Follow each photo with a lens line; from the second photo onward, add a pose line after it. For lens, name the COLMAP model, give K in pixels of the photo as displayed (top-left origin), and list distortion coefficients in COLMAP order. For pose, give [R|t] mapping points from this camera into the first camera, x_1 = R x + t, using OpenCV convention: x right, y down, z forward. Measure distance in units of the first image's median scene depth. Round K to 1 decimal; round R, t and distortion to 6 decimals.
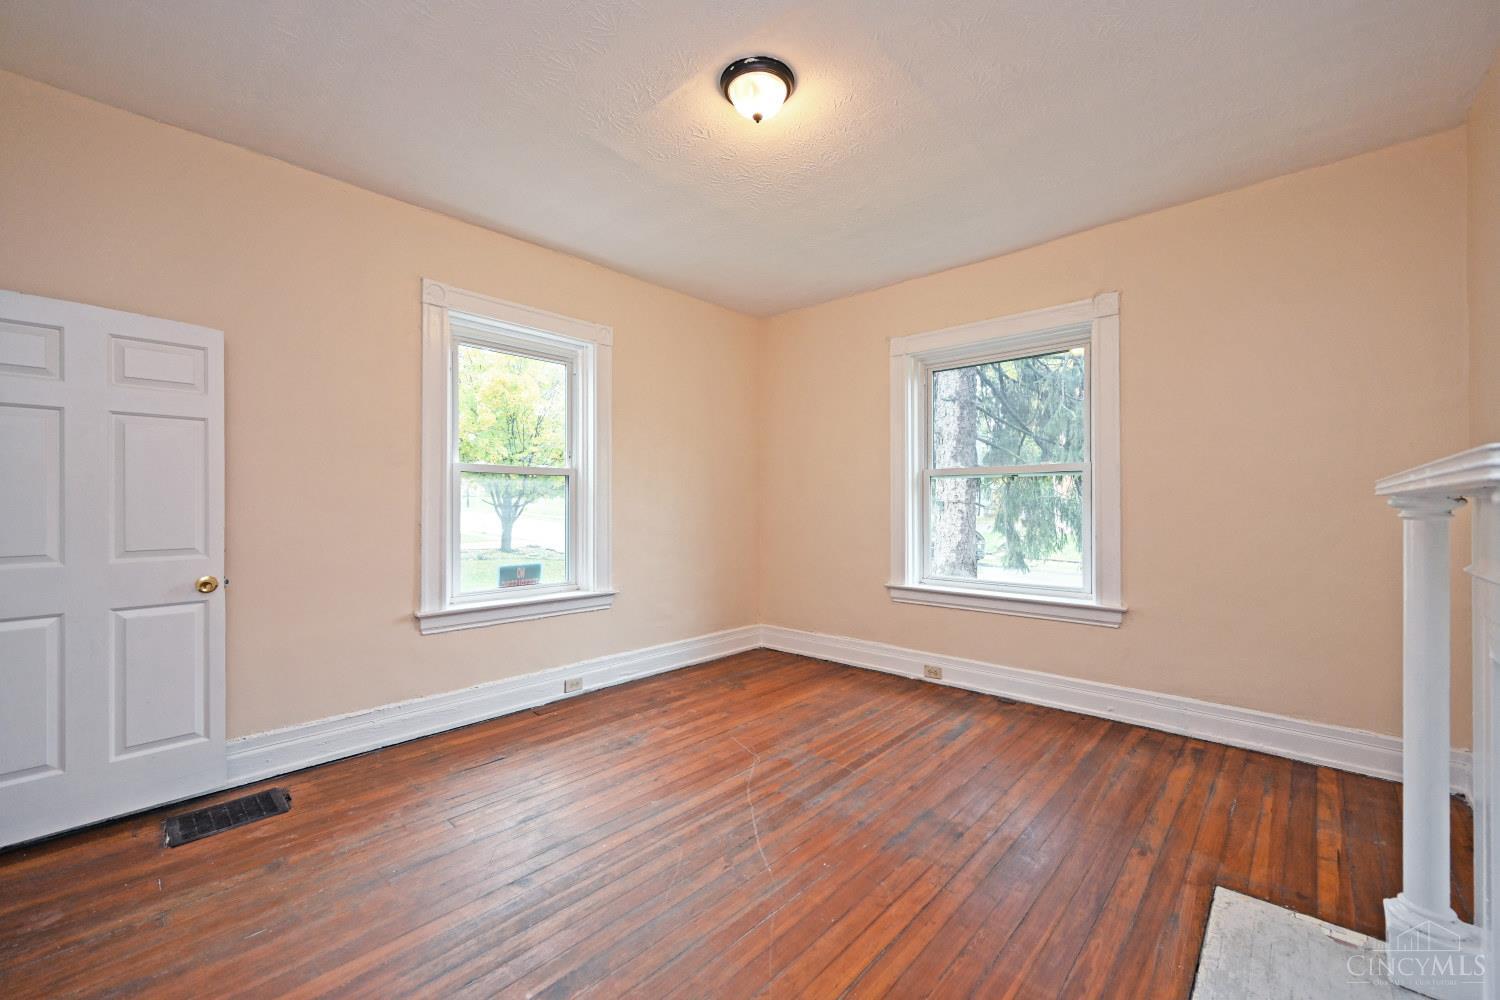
lens RADIAL K [[588.4, 0, 751.2], [0, 588.4, 502.5], [0, 0, 1]] dist [0.000677, -0.000693]
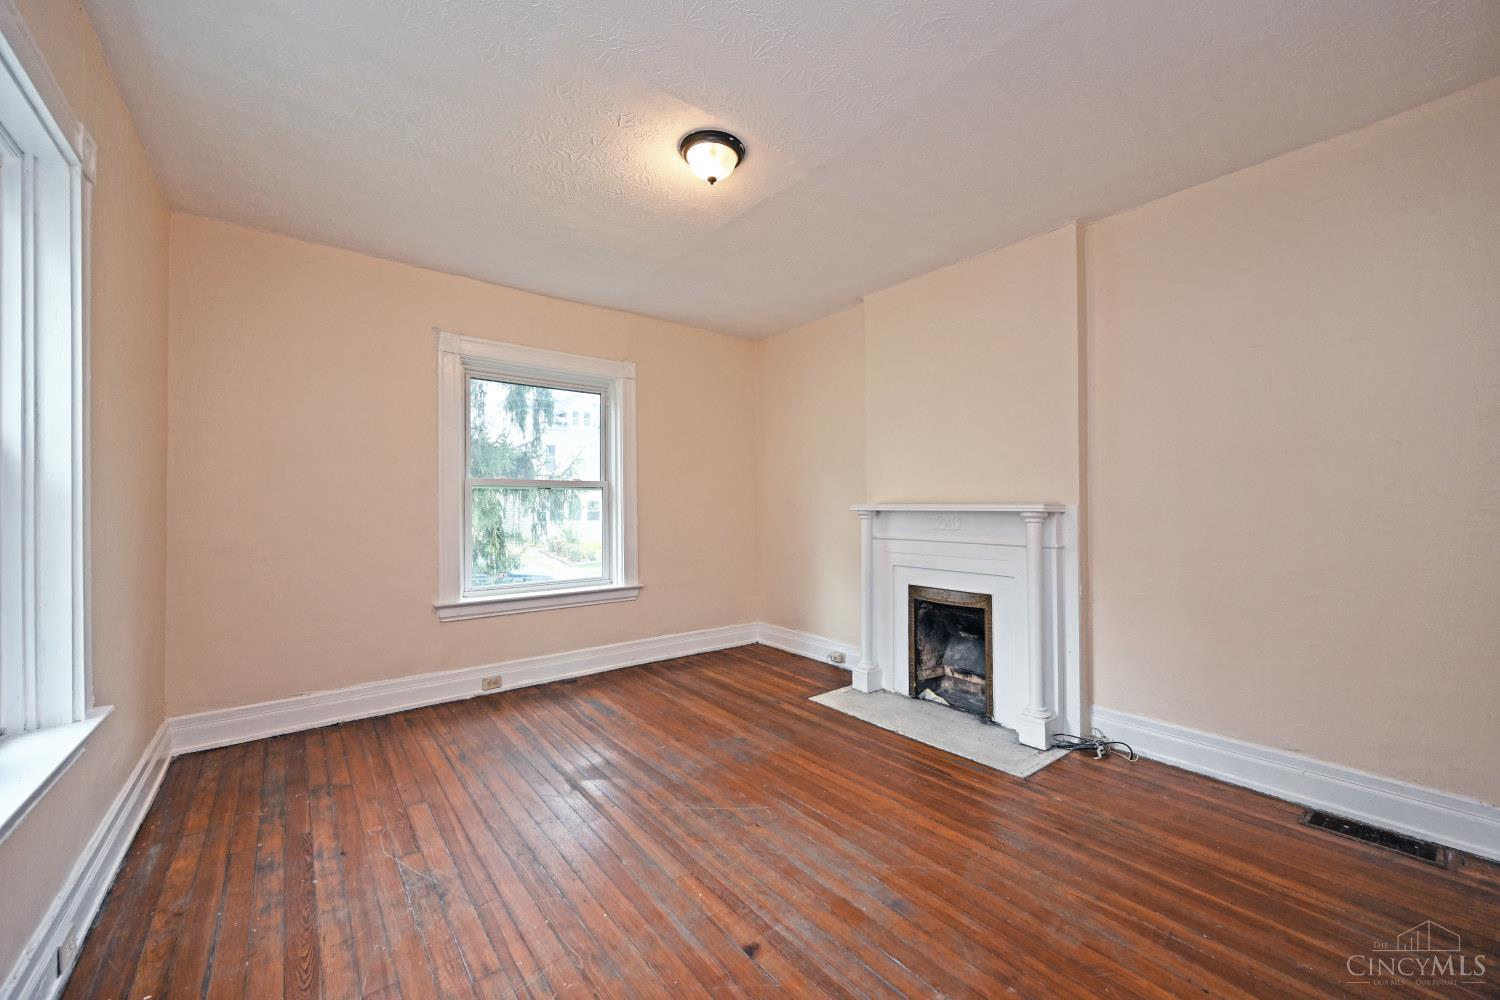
lens RADIAL K [[588.4, 0, 753.5], [0, 588.4, 498.4], [0, 0, 1]] dist [0.000677, -0.000693]
pose [[0.154140, 0.010728, 0.987991, -0.747427], [-0.001641, 0.999942, -0.010602, -0.016884], [-0.988048, 0.000013, 0.154149, 0.503694]]
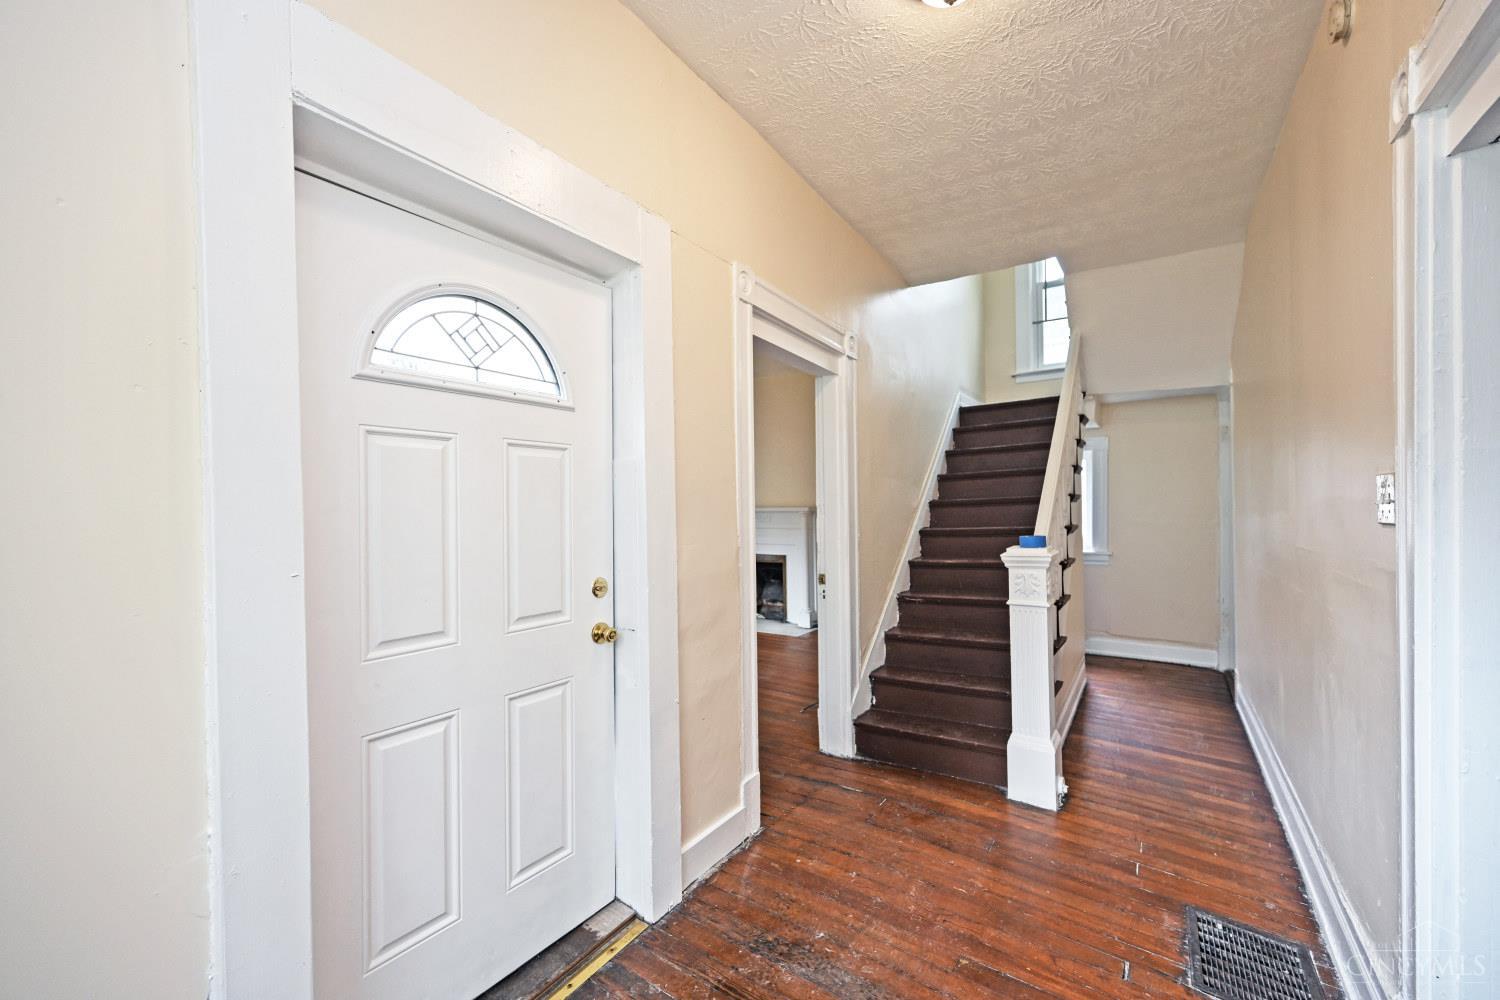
lens RADIAL K [[588.4, 0, 759.1], [0, 588.4, 507.9], [0, 0, 1]] dist [0.000677, -0.000693]
pose [[-0.152084, -0.004432, 0.988358, -1.604997], [0.006340, 0.999965, 0.005460, -0.029226], [-0.988347, 0.007096, -0.152050, 0.638665]]
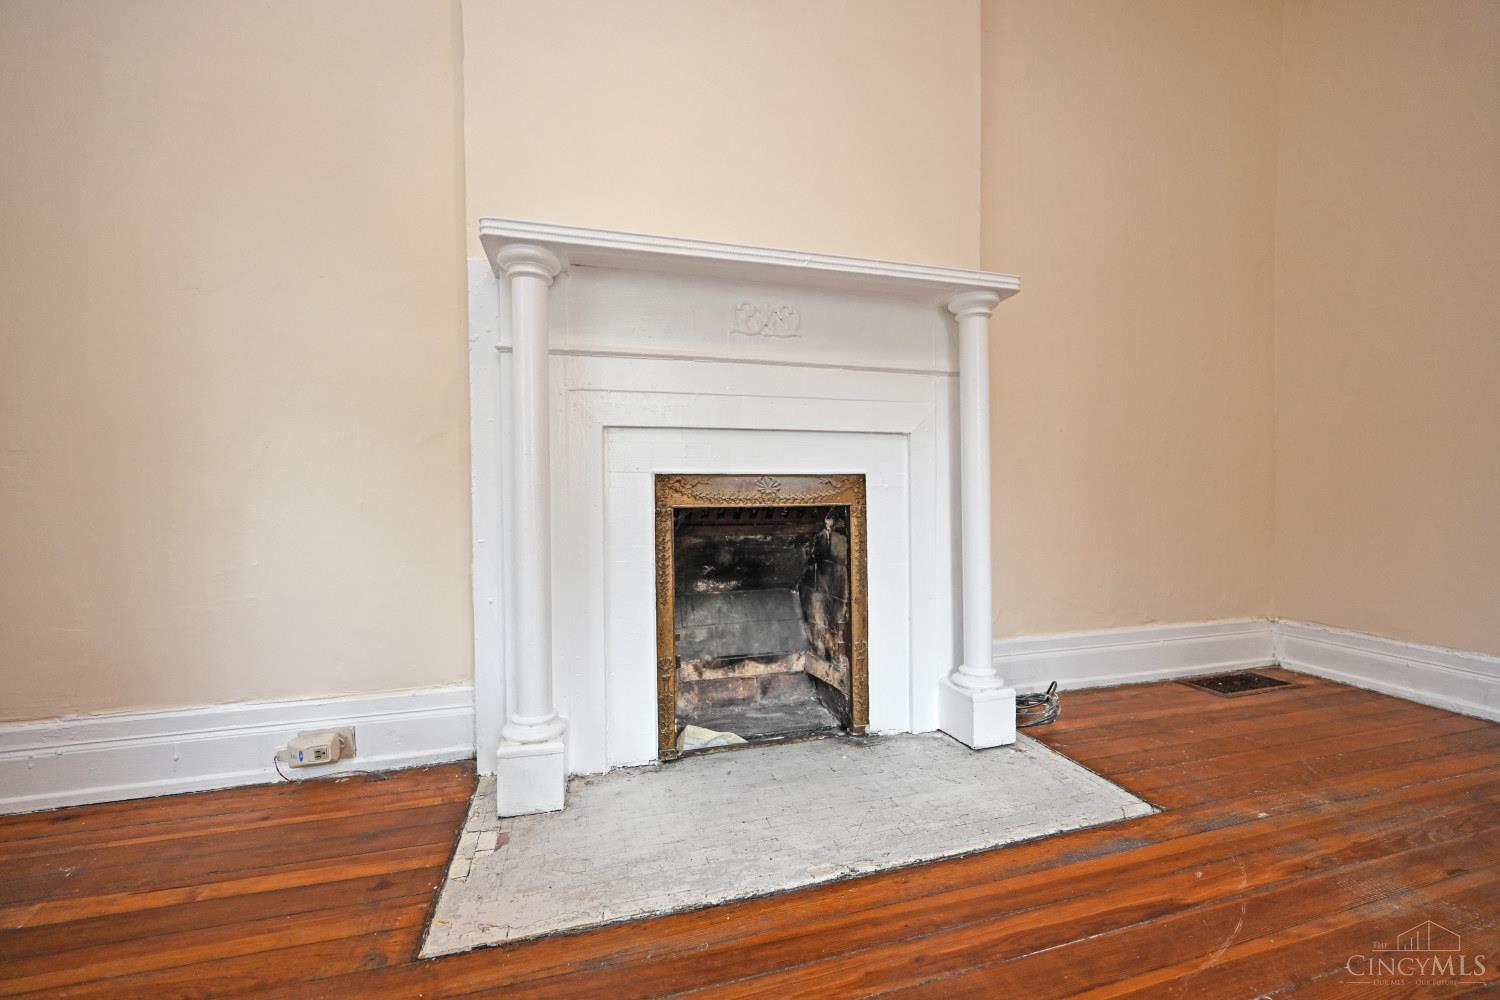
lens RADIAL K [[588.4, 0, 748.4], [0, 588.4, 503.5], [0, 0, 1]] dist [0.000677, -0.000693]
pose [[-0.851004, 0.001355, 0.525158, 0.182093], [0.007813, 0.999919, 0.010081, 0.163715], [-0.525102, 0.012682, -0.850945, 0.729652]]
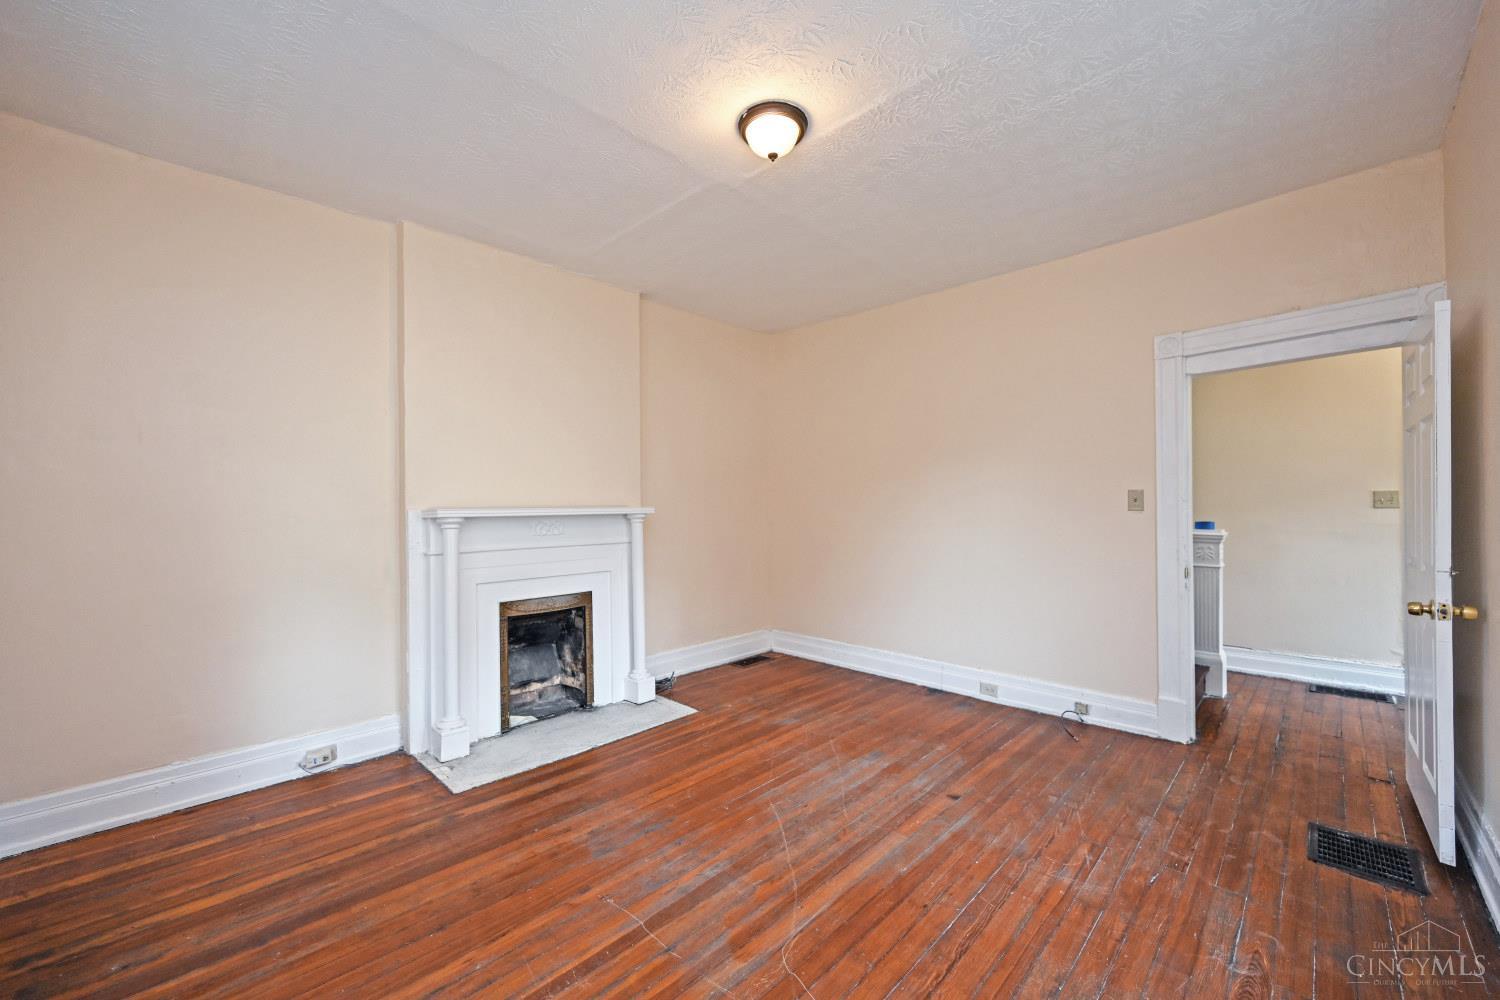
lens RADIAL K [[588.4, 0, 750.1], [0, 588.4, 505.1], [0, 0, 1]] dist [0.000677, -0.000693]
pose [[-0.999624, 0.011329, 0.024964, 0.023466], [0.011174, 0.999918, -0.006320, -0.012892], [-0.025033, -0.006039, -0.999668, 1.387555]]
